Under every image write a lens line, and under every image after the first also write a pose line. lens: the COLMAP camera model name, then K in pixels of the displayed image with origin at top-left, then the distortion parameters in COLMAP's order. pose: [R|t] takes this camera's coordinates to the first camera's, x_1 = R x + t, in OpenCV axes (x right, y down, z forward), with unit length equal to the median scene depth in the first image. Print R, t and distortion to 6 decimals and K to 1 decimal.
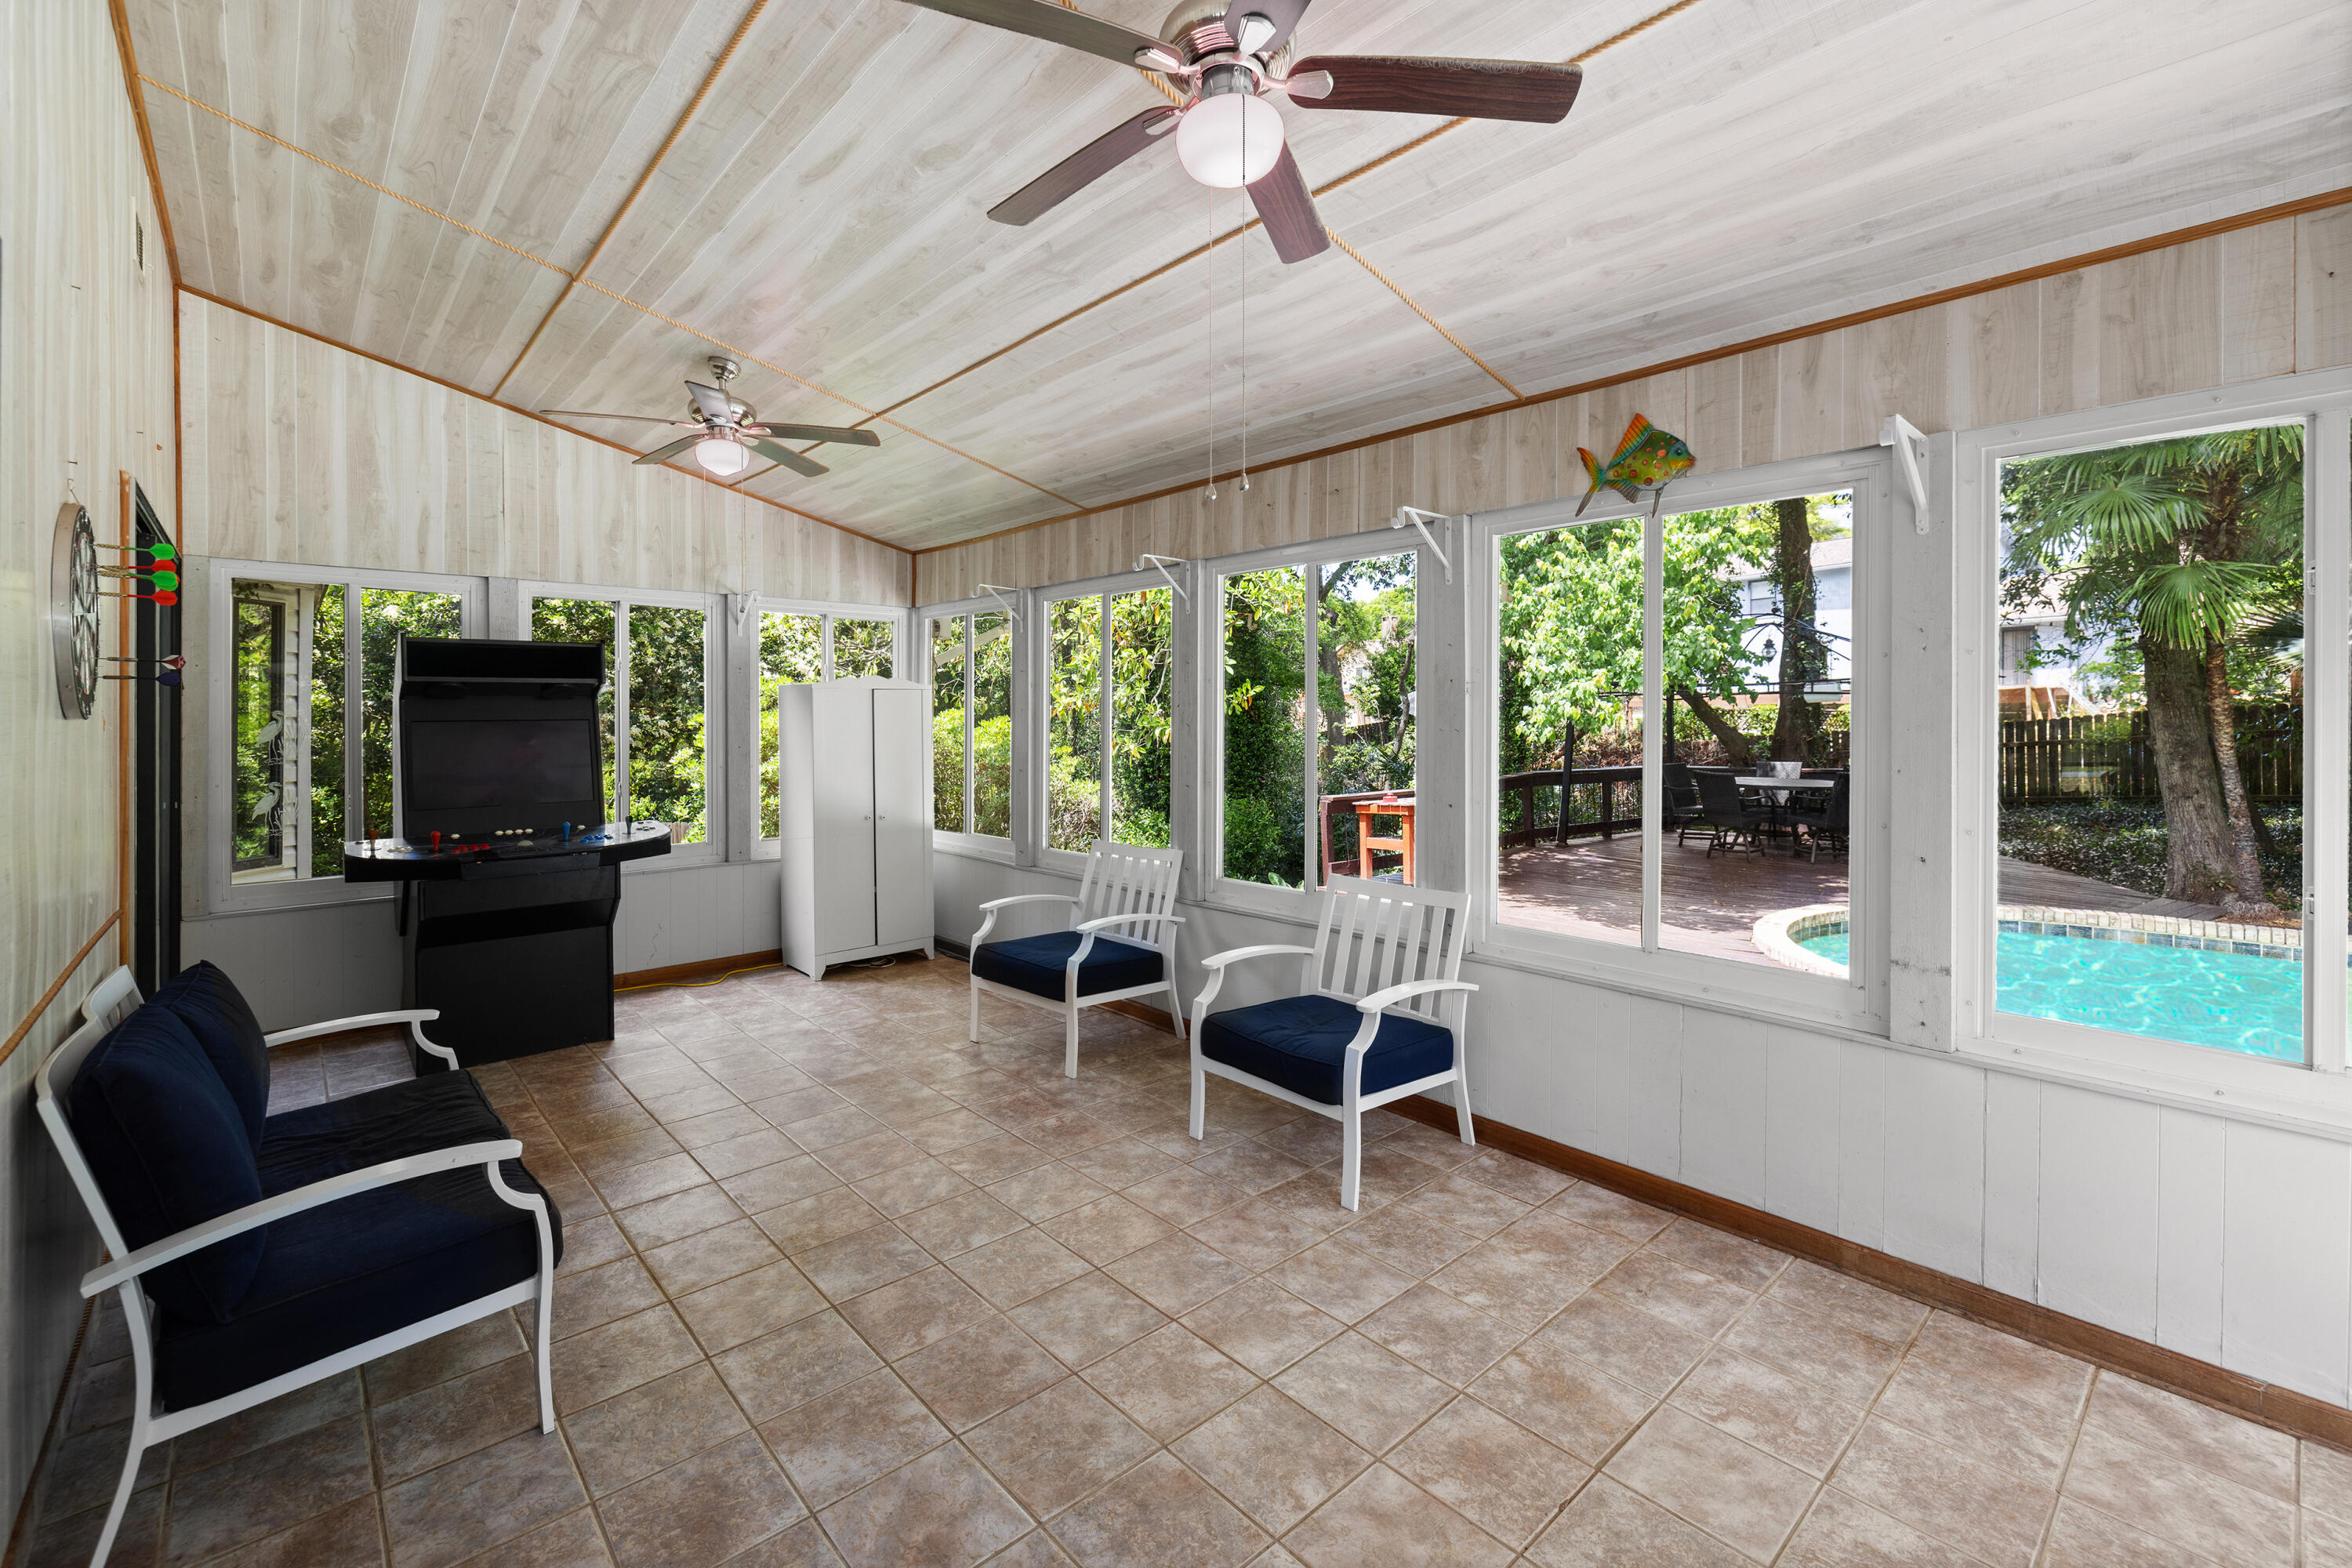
lens RADIAL K [[1010.3, 0, 1145.3], [0, 1010.3, 726.0], [0, 0, 1]] dist [0.000635, 0.000281]
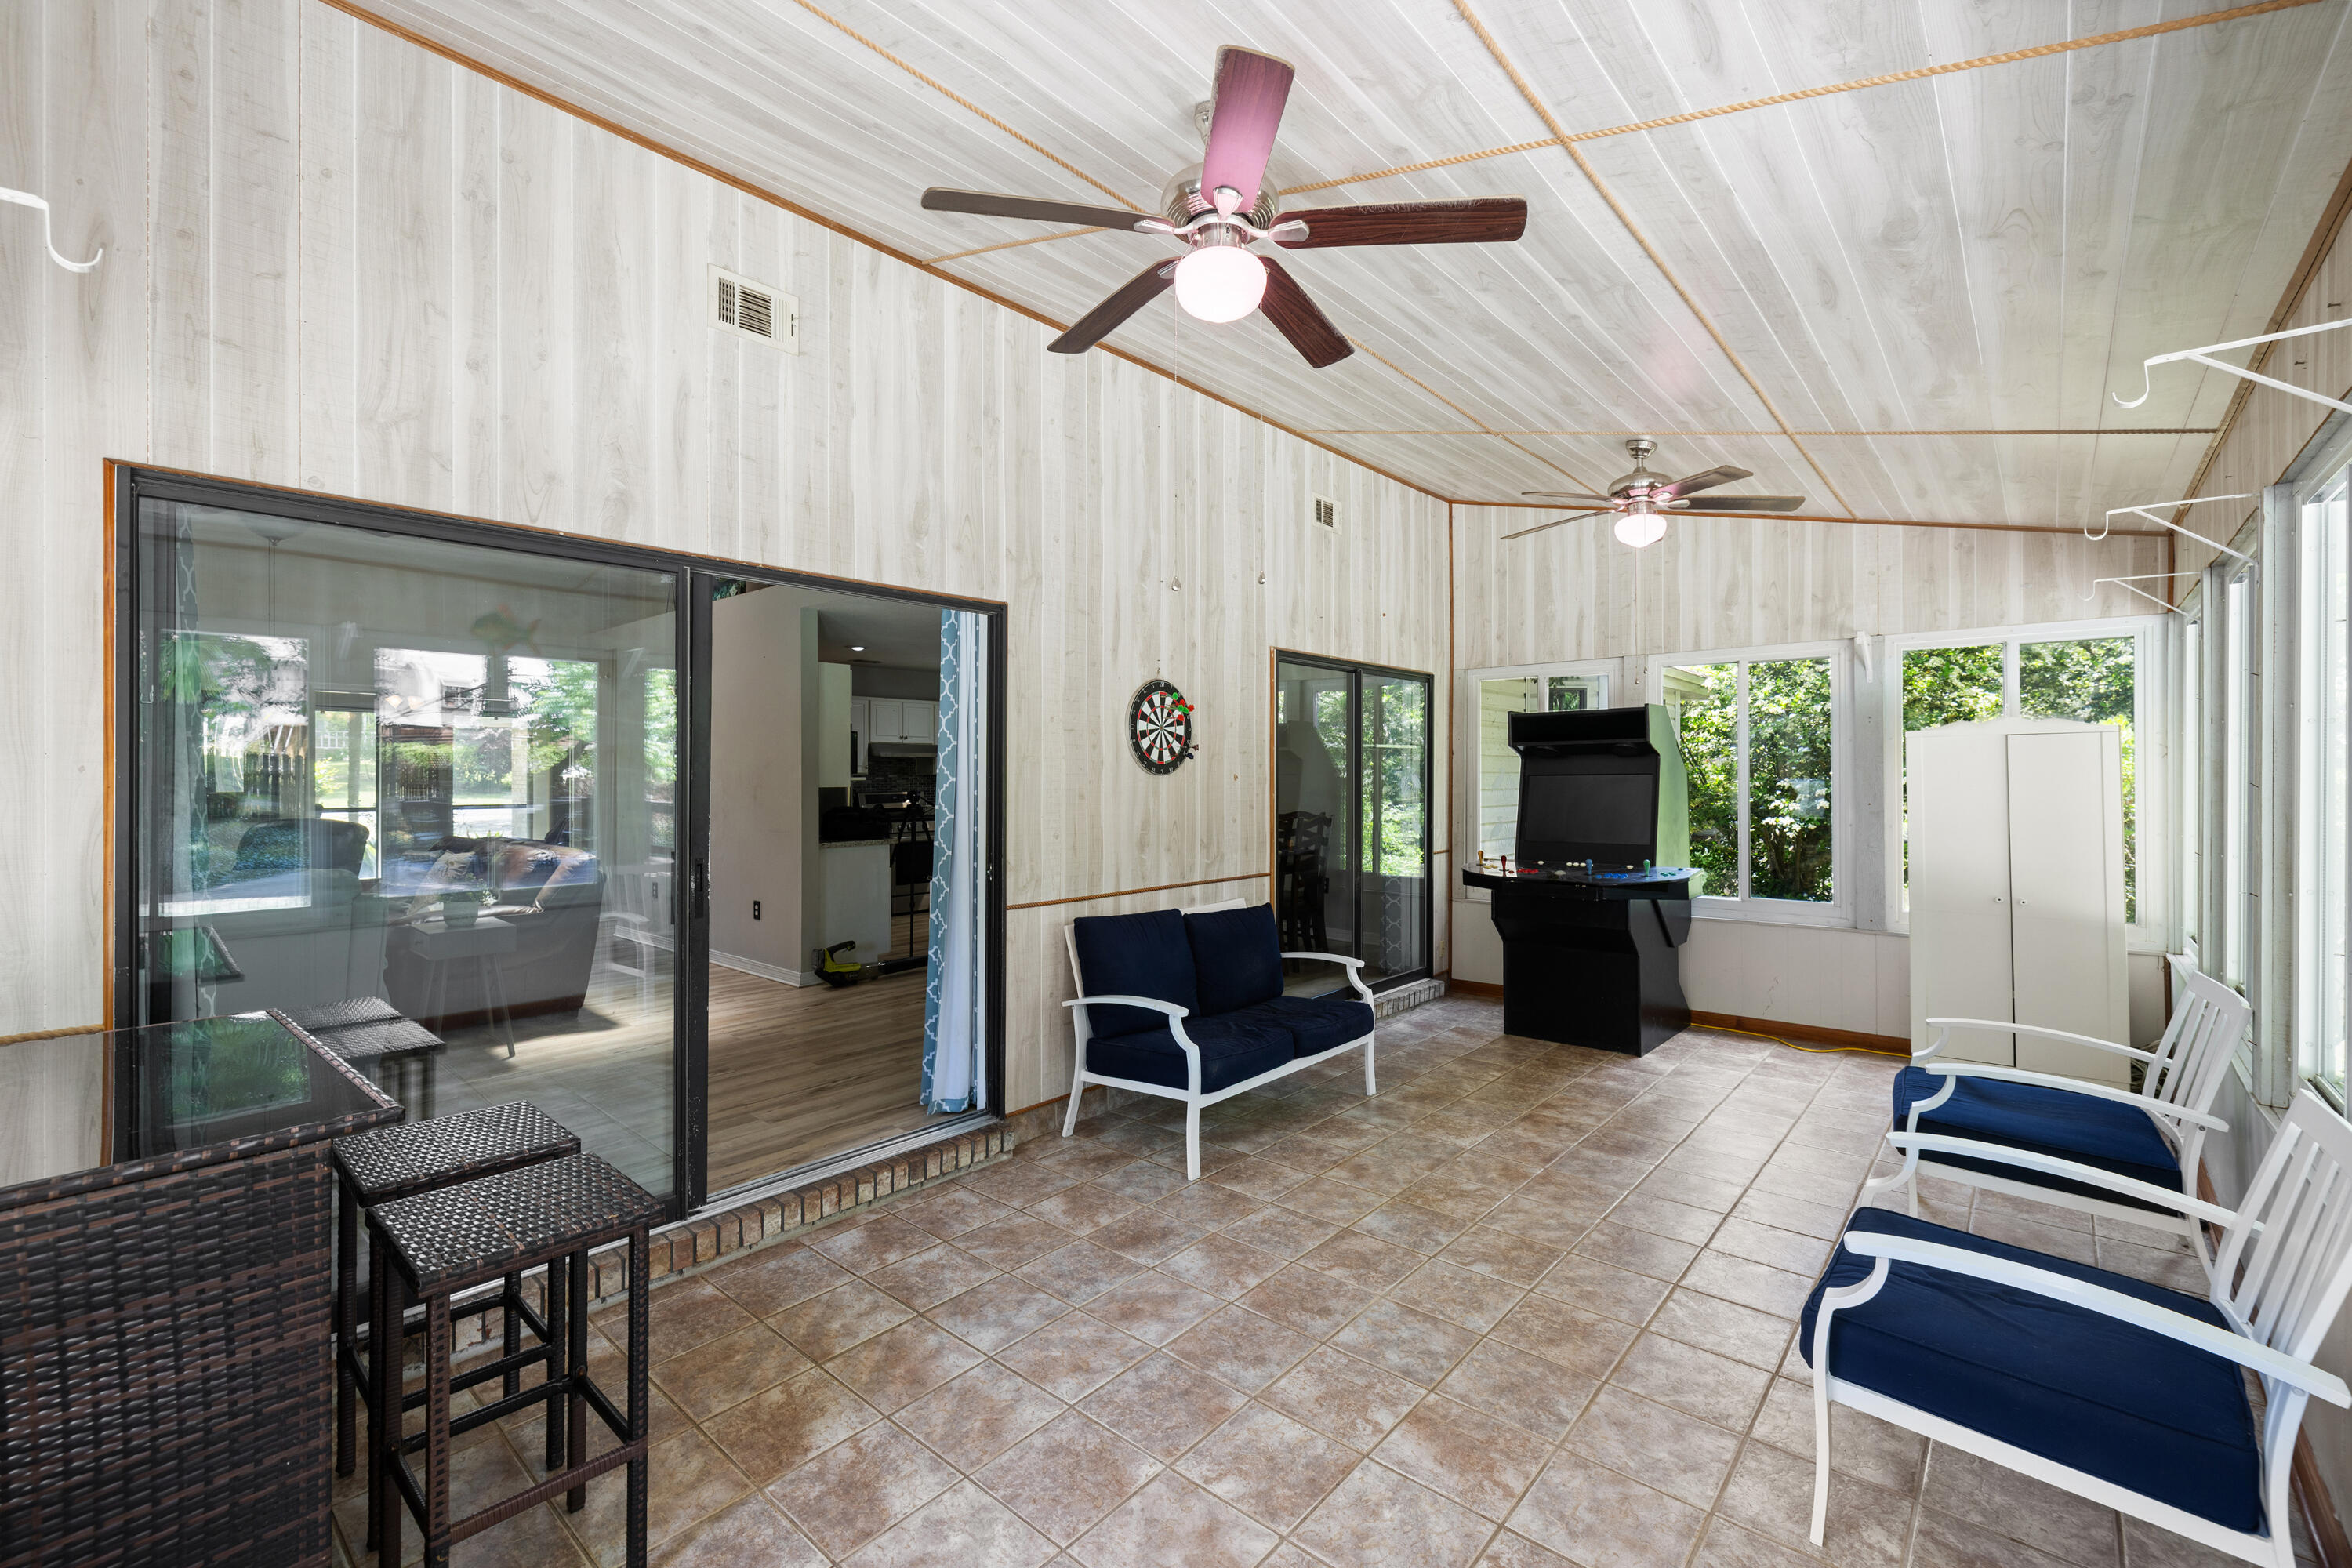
lens RADIAL K [[992.5, 0, 1162.4], [0, 992.5, 763.4], [0, 0, 1]] dist [-0.001895, -0.000243]
pose [[0.129355, -0.008894, -0.991558, 0.615534], [-0.005097, 0.999941, -0.009634, -0.005740], [0.991585, 0.006300, 0.129302, 0.397011]]
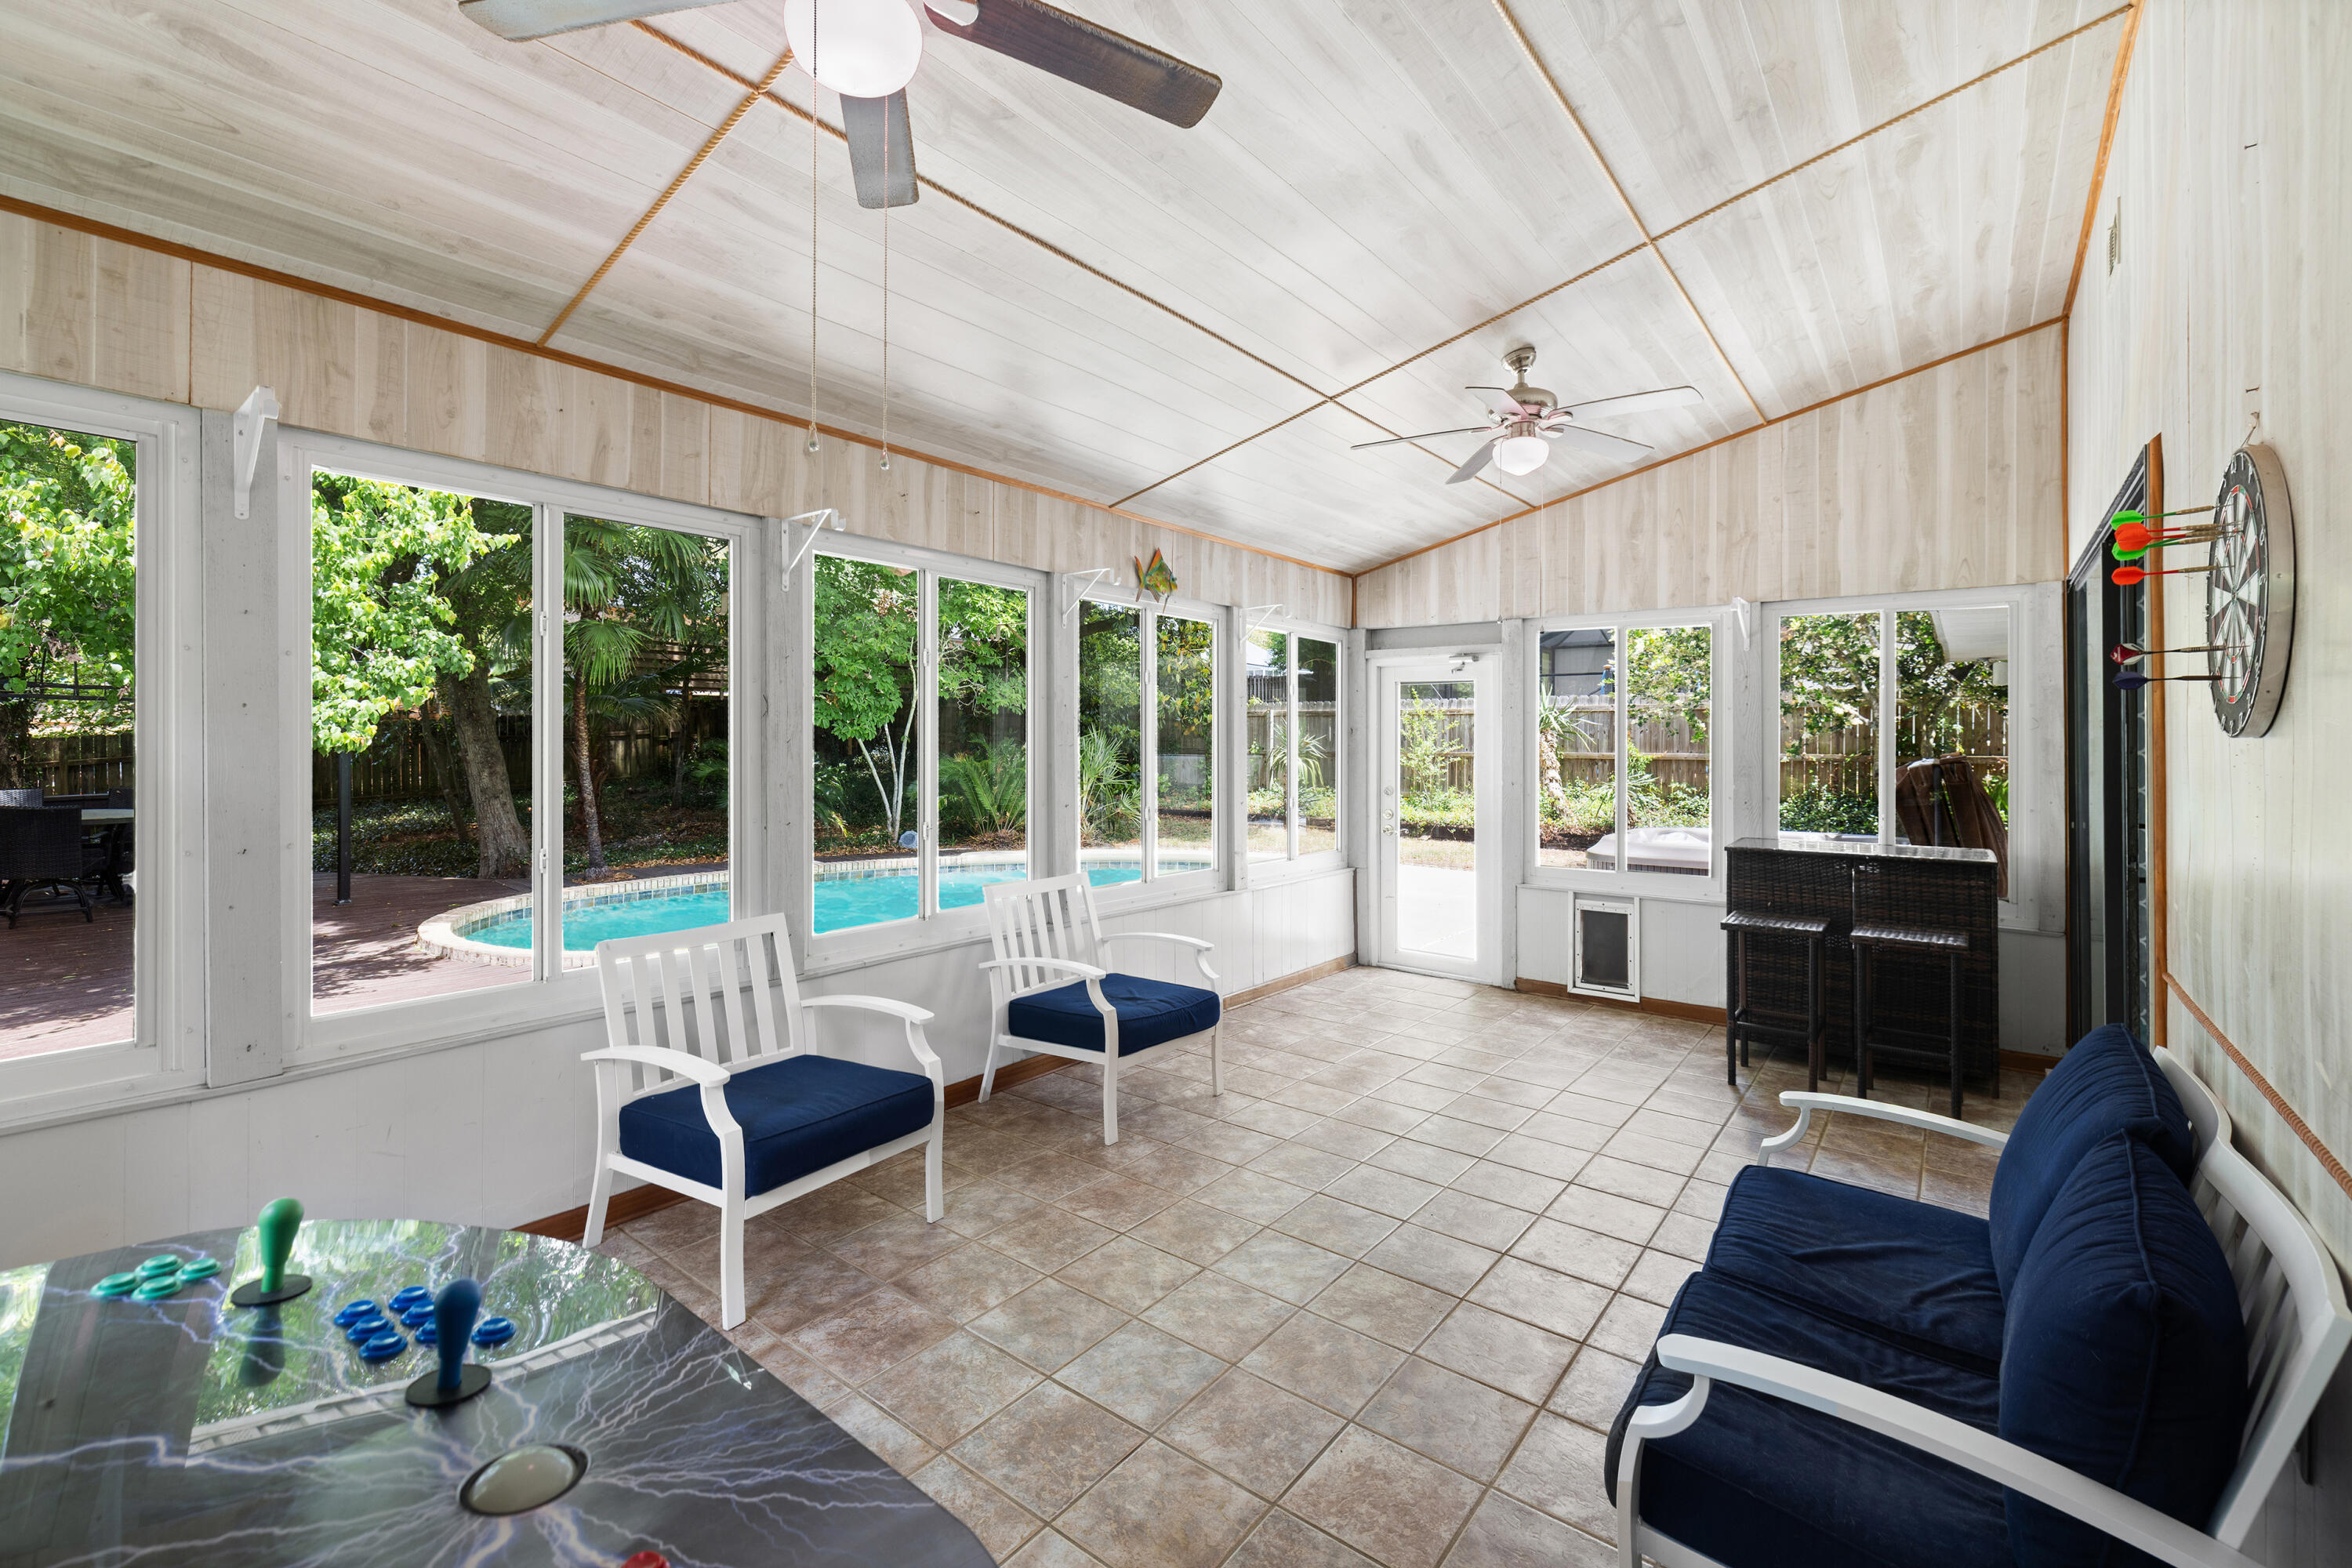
lens RADIAL K [[1004.9, 0, 1174.8], [0, 1004.9, 738.9], [0, 0, 1]] dist [-0.000576, -0.000060]
pose [[-0.190002, 0.001306, 0.981783, -0.910887], [-0.001204, 0.999998, -0.001563, -0.002128], [-0.981783, -0.001479, -0.190001, 1.066871]]
